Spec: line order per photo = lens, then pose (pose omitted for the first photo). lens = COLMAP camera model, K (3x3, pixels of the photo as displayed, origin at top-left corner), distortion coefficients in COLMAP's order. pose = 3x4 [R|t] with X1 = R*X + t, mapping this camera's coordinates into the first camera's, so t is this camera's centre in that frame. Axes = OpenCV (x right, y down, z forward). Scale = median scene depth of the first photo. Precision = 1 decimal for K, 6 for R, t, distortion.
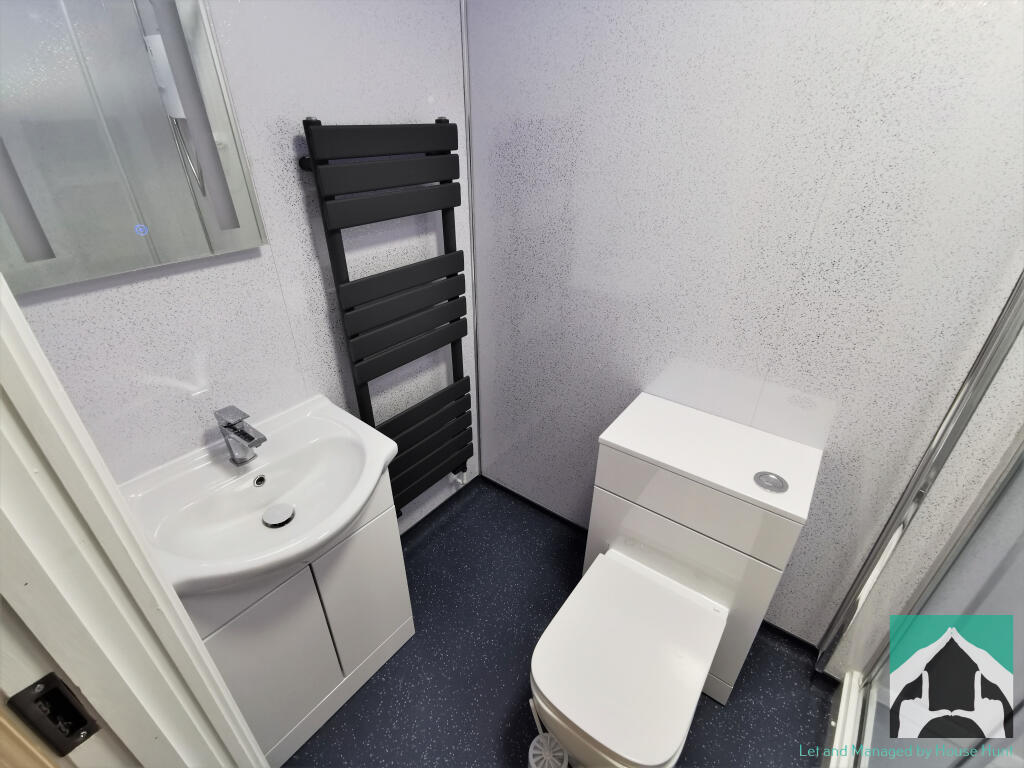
lens RADIAL K [[488.4, 0, 509.6], [0, 488.4, 390.8], [0, 0, 1]] dist [0.021704, 0.000709]
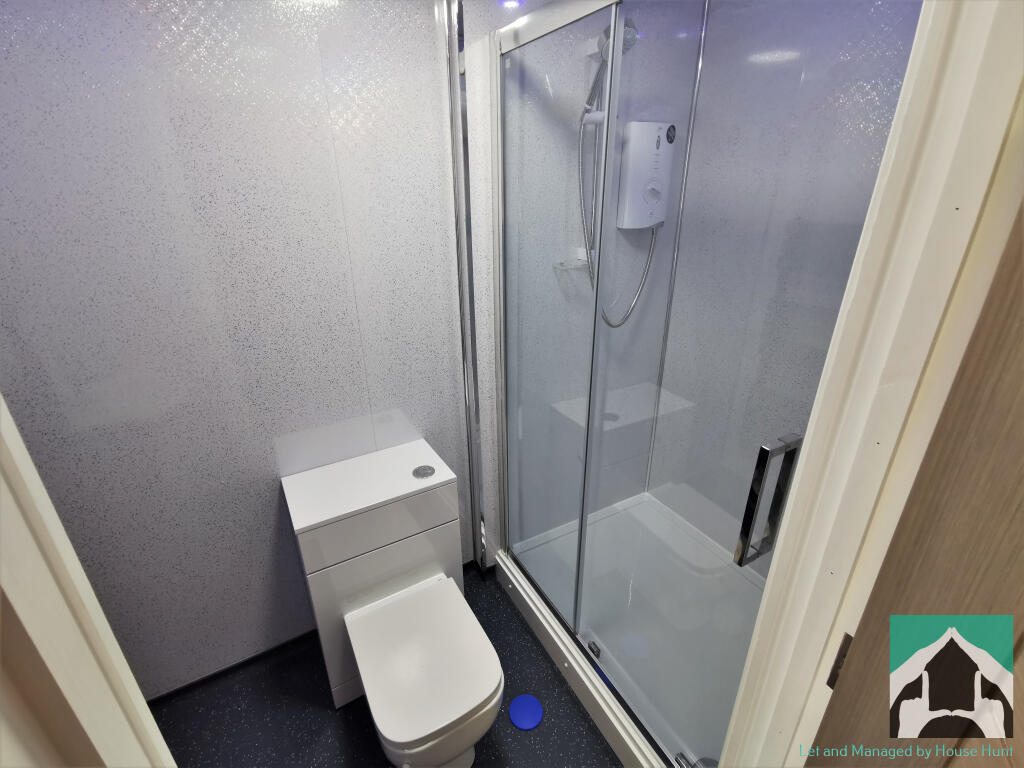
lens RADIAL K [[488.4, 0, 512.0], [0, 488.4, 384.3], [0, 0, 1]] dist [0.021704, 0.000709]
pose [[0.387839, -0.372709, 0.843012, -0.455482], [0.480612, 0.862199, 0.160080, -0.131590], [-0.786507, 0.343076, 0.513522, -0.000241]]
